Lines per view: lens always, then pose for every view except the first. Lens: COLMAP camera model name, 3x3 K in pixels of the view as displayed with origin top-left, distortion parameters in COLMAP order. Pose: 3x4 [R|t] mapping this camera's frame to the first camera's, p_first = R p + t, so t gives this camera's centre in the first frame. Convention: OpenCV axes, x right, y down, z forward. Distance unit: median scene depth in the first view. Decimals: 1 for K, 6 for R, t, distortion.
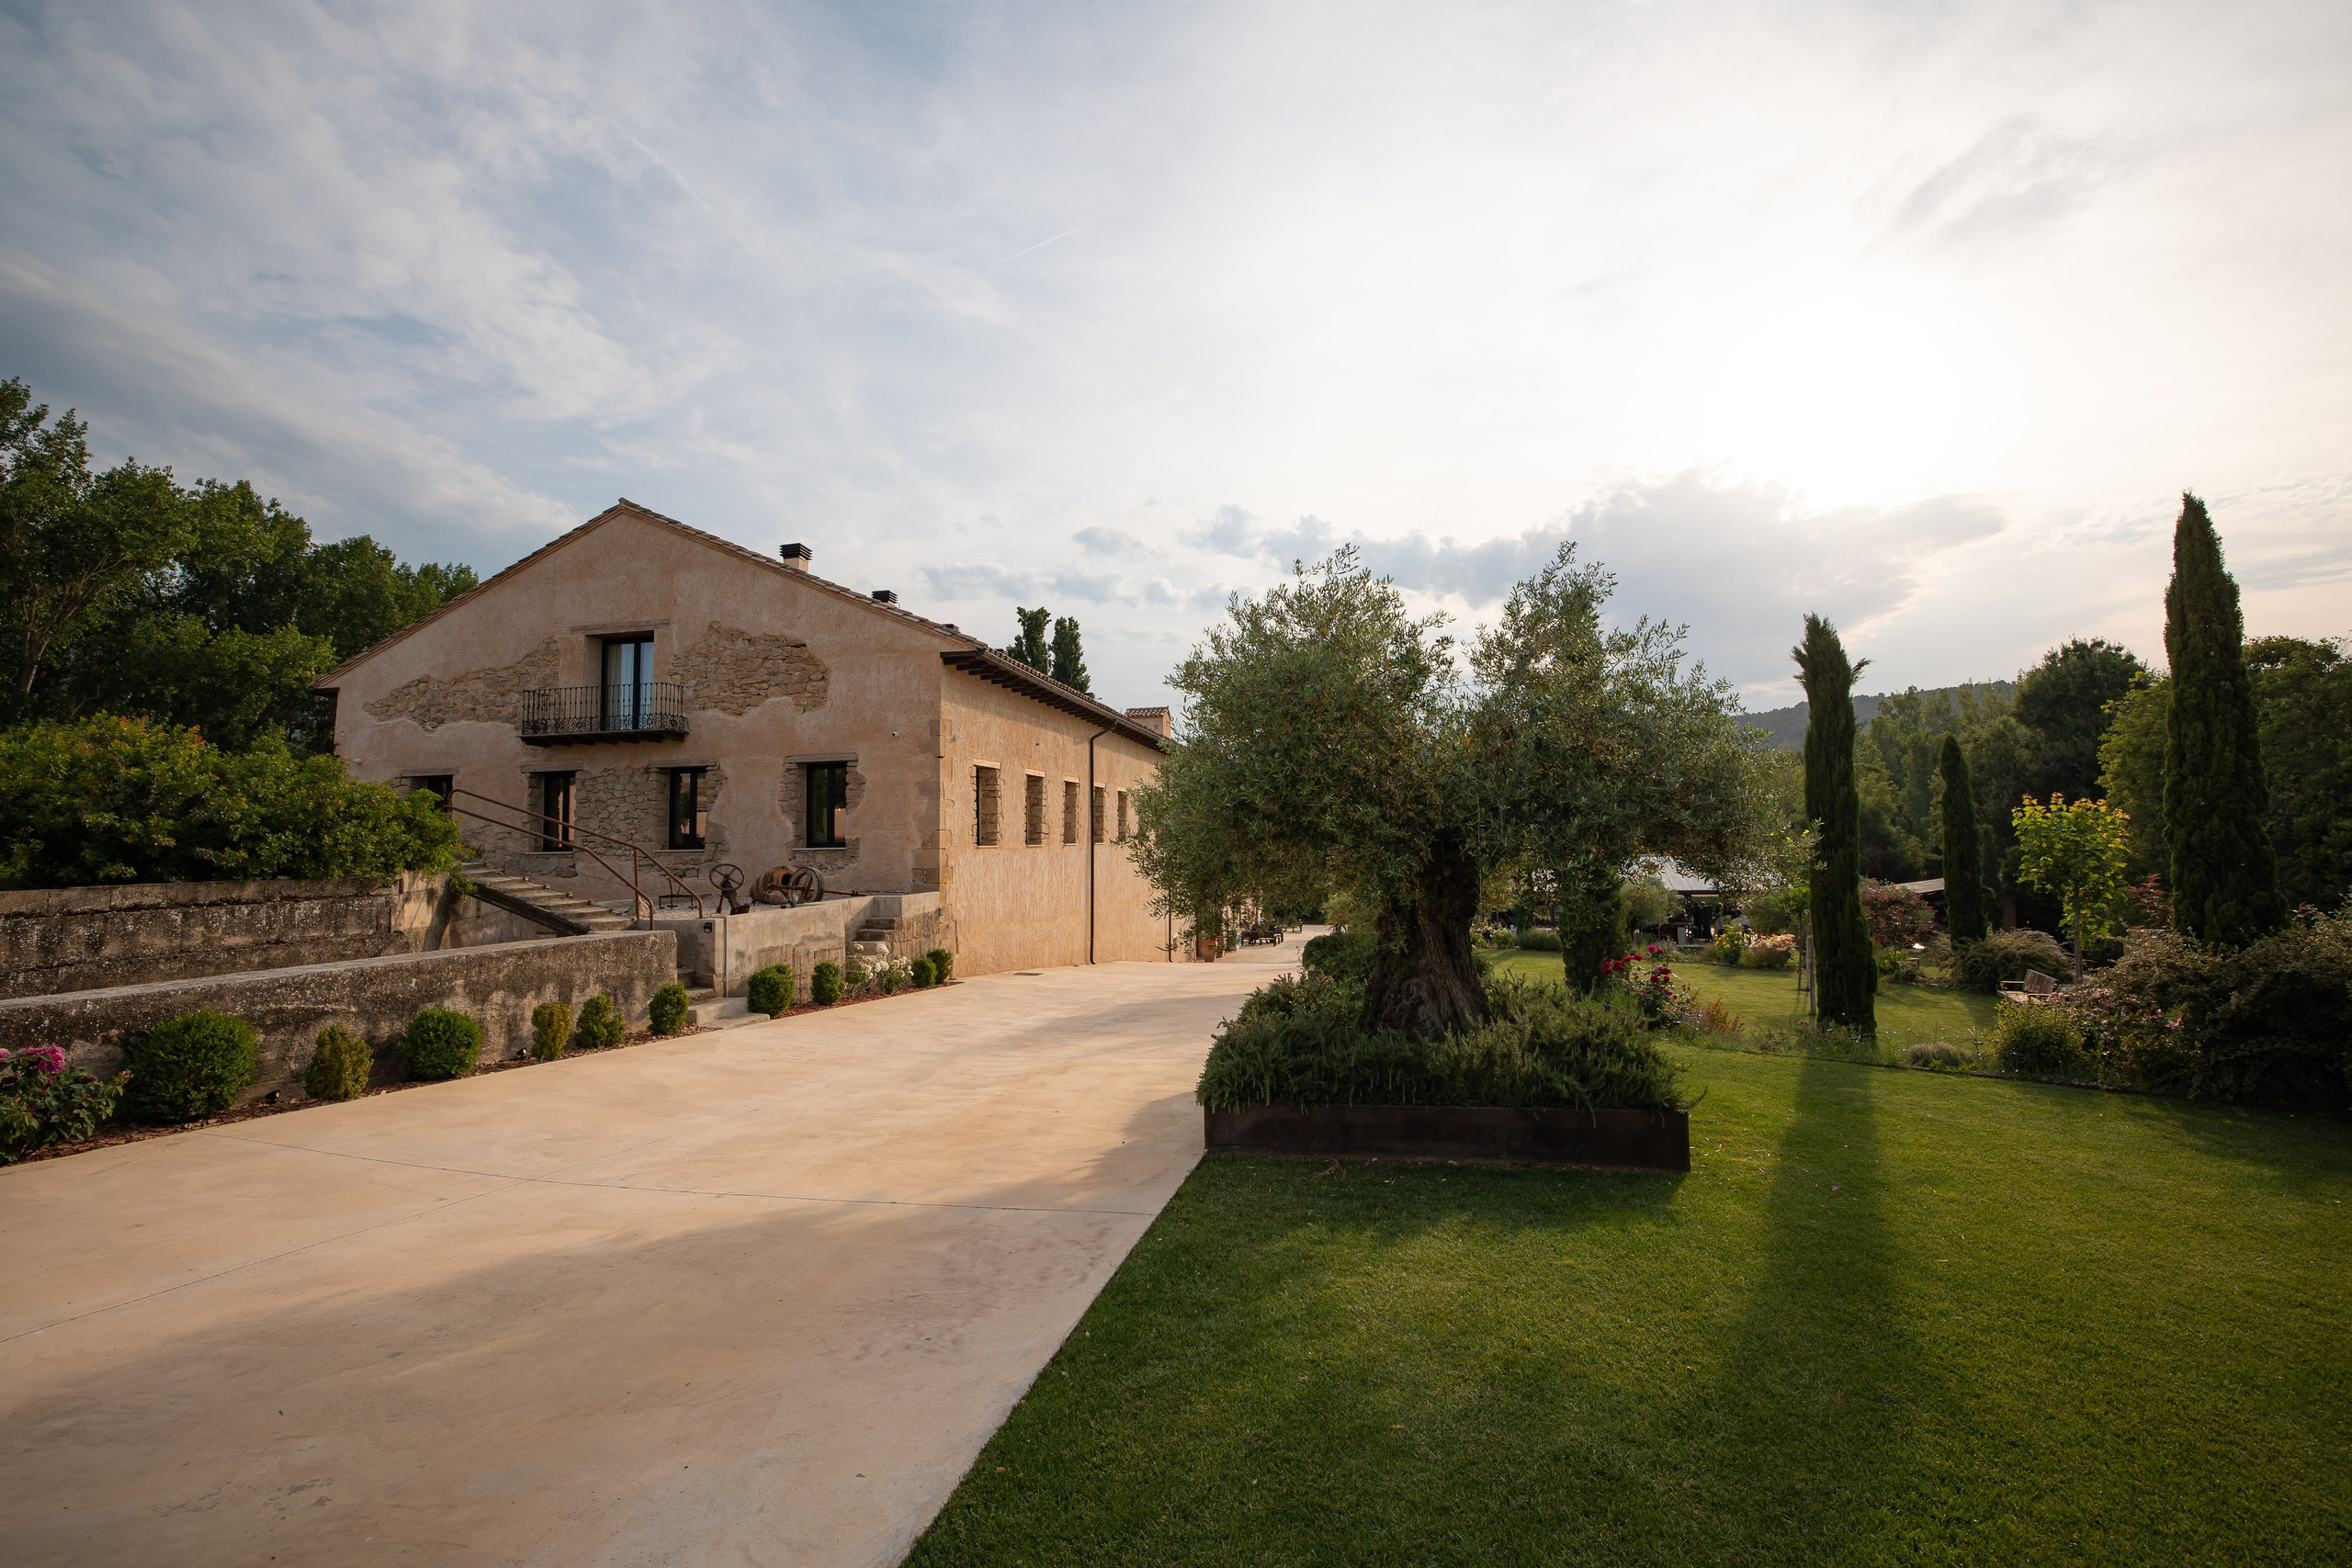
lens RADIAL K [[1028.3, 0, 1164.5], [0, 1028.3, 771.1], [0, 0, 1]] dist [-0.057175, 0.021595]
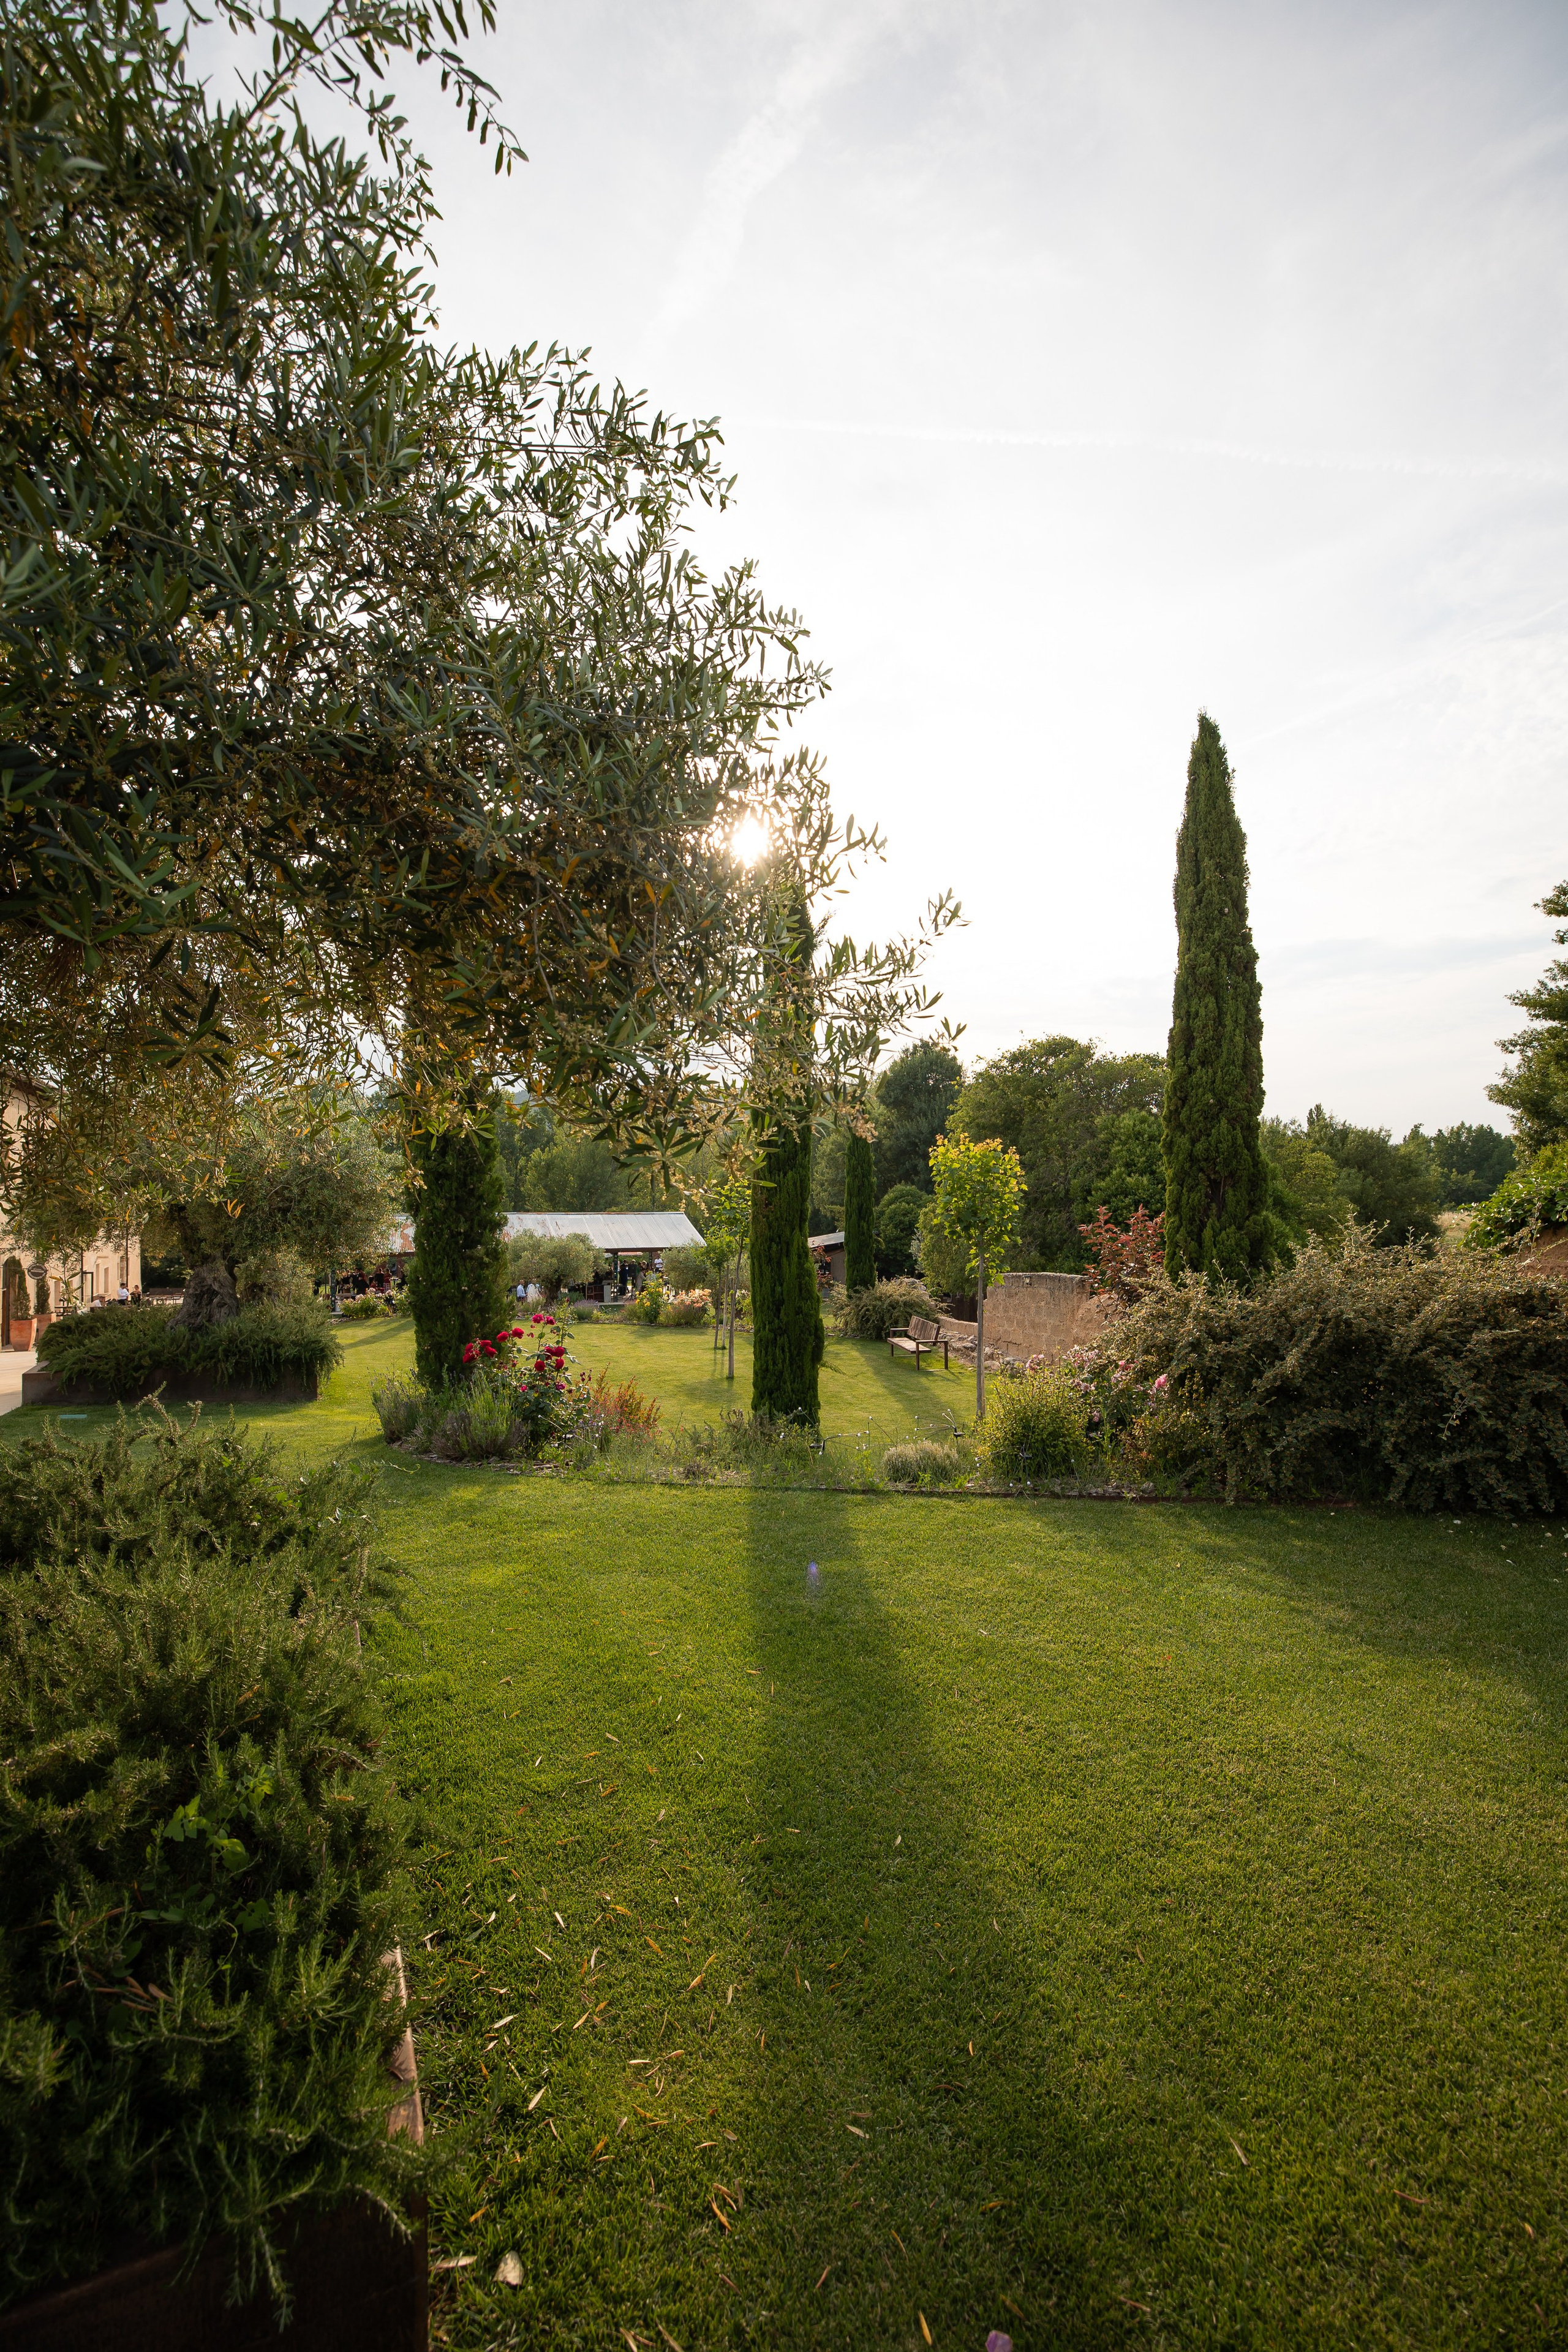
lens RADIAL K [[1028.4, 0, 784.0], [0, 1028.4, 1176.0], [0, 0, 1]] dist [-0.057175, 0.021595]
pose [[0.805880, 0.025128, 0.591545, 0.223967], [-0.048564, 0.998538, 0.023743, 0.062575], [-0.590084, -0.047861, 0.805922, 0.396398]]
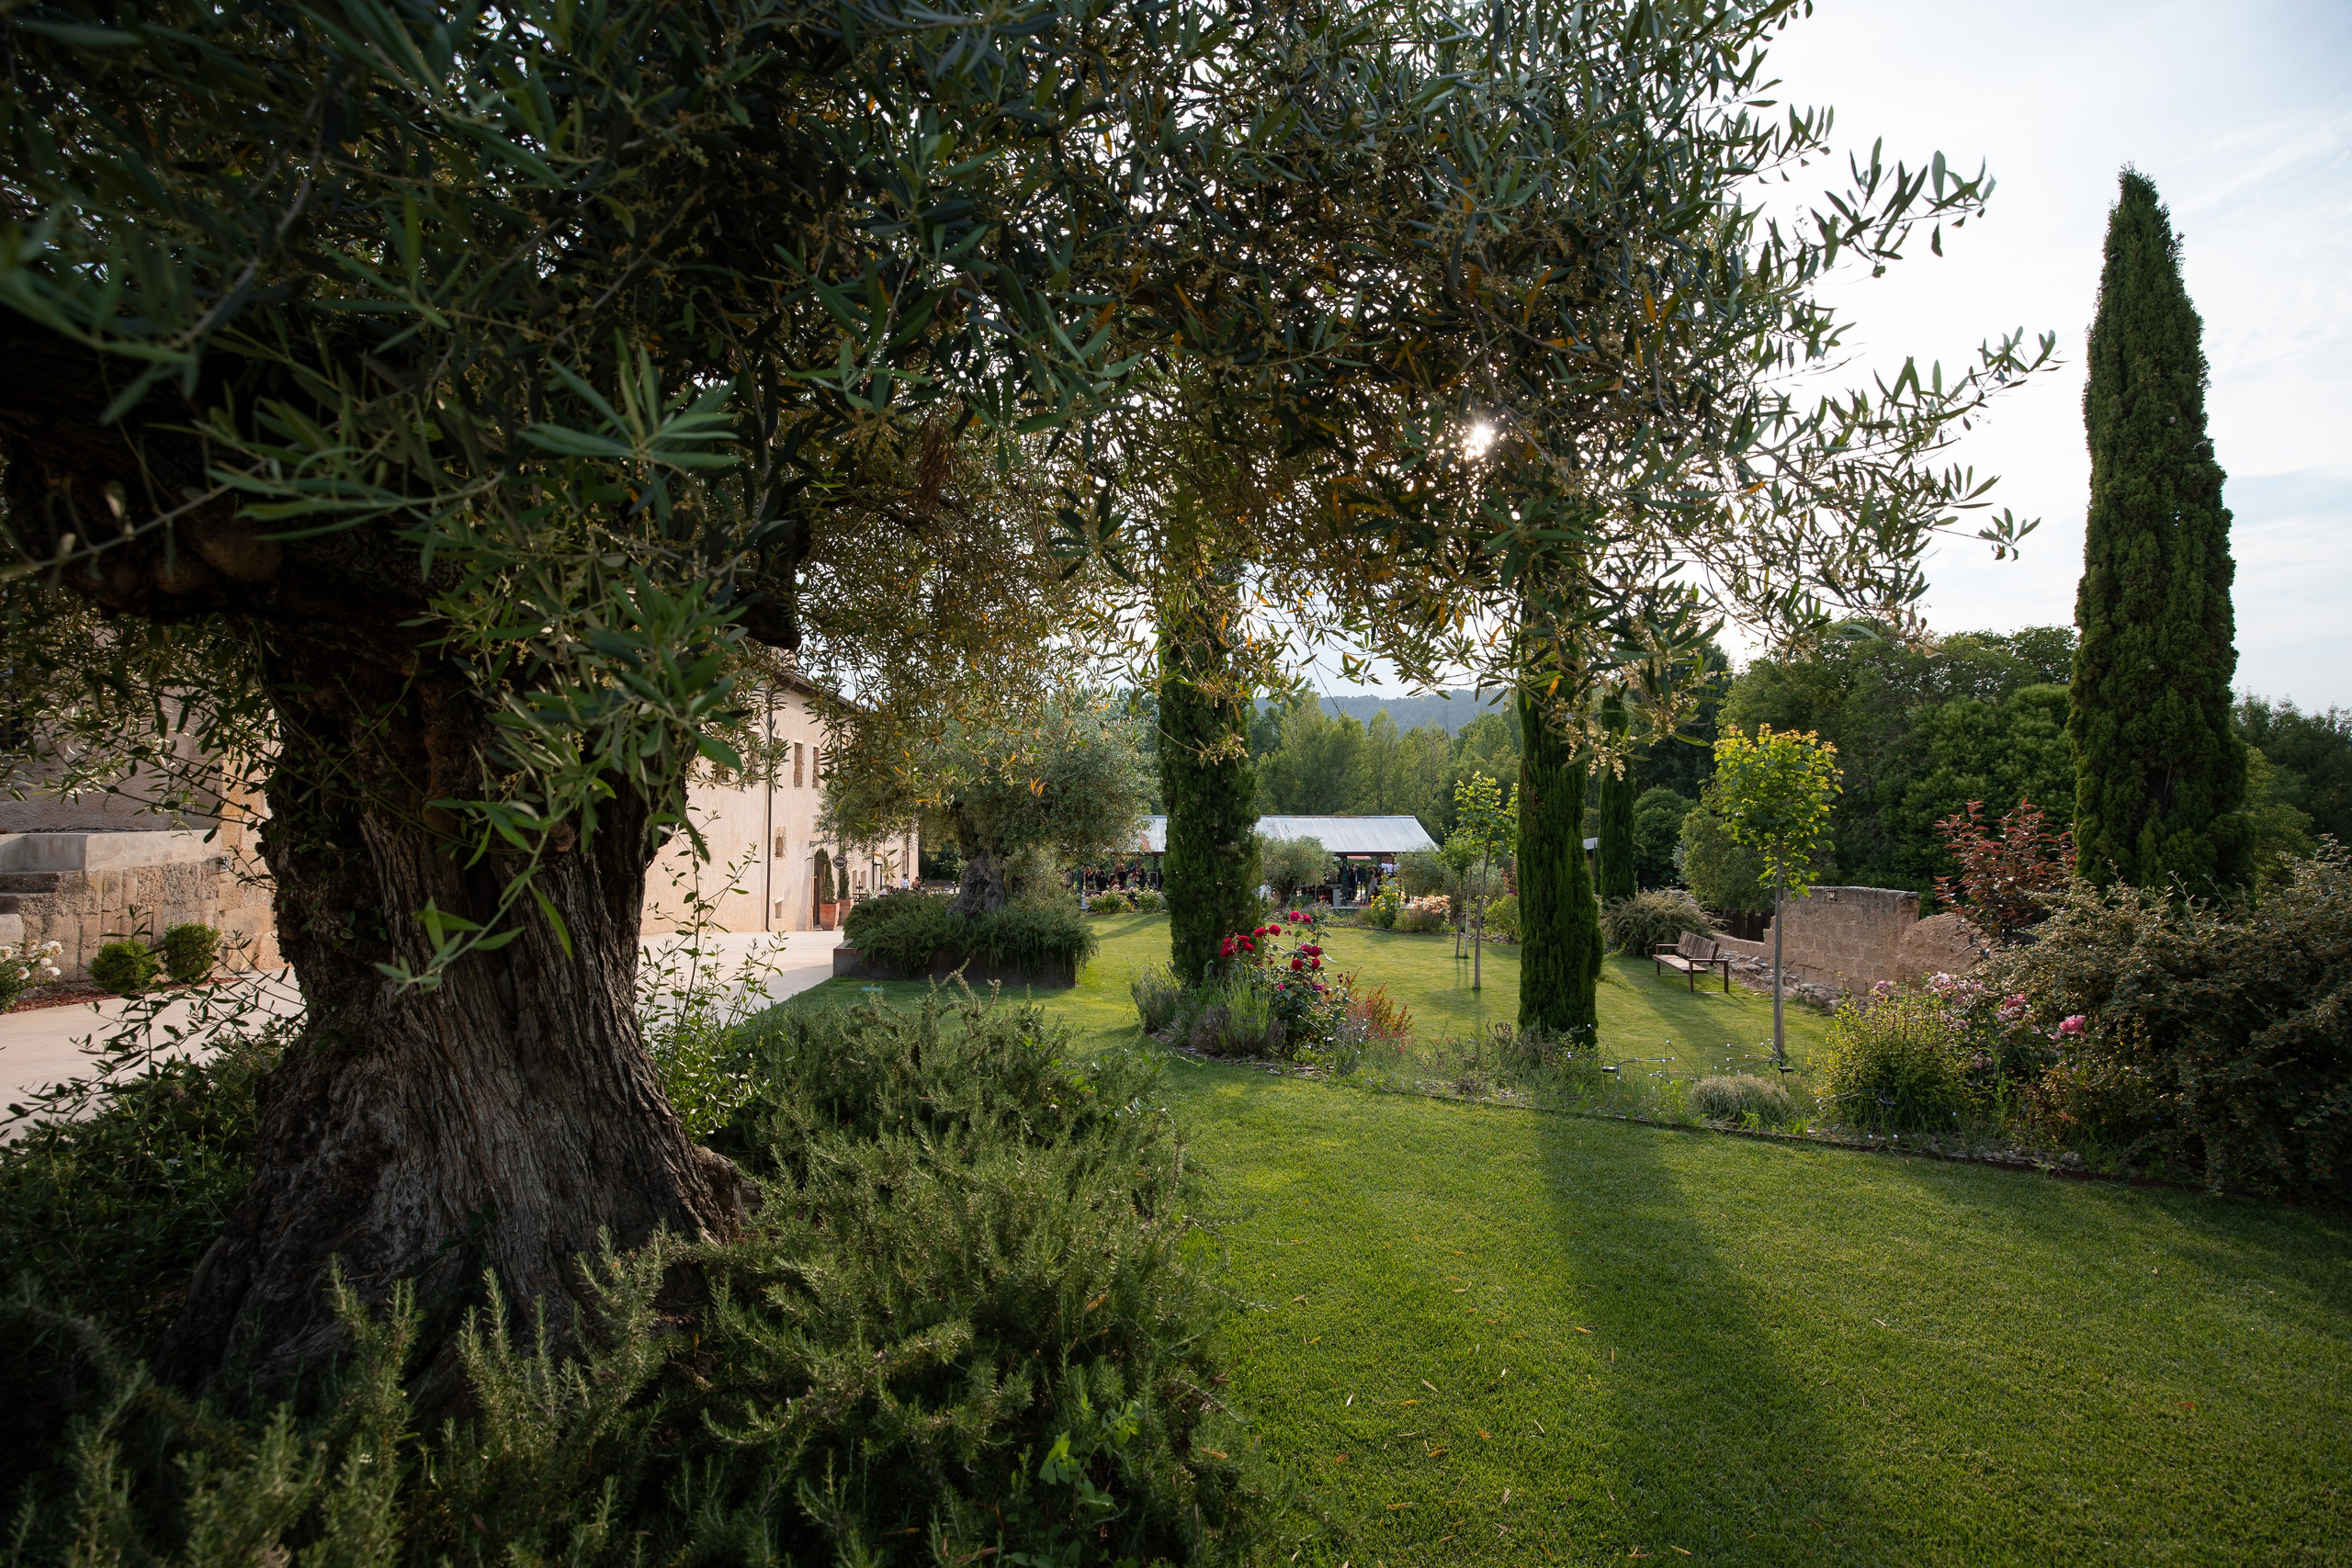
lens RADIAL K [[1028.3, 0, 1164.5], [0, 1028.3, 771.1], [0, 0, 1]] dist [-0.057175, 0.021595]
pose [[0.954619, 0.026798, 0.296622, 0.217007], [-0.037014, 0.998897, 0.028877, 0.071306], [-0.295521, -0.038546, 0.954558, 0.429918]]
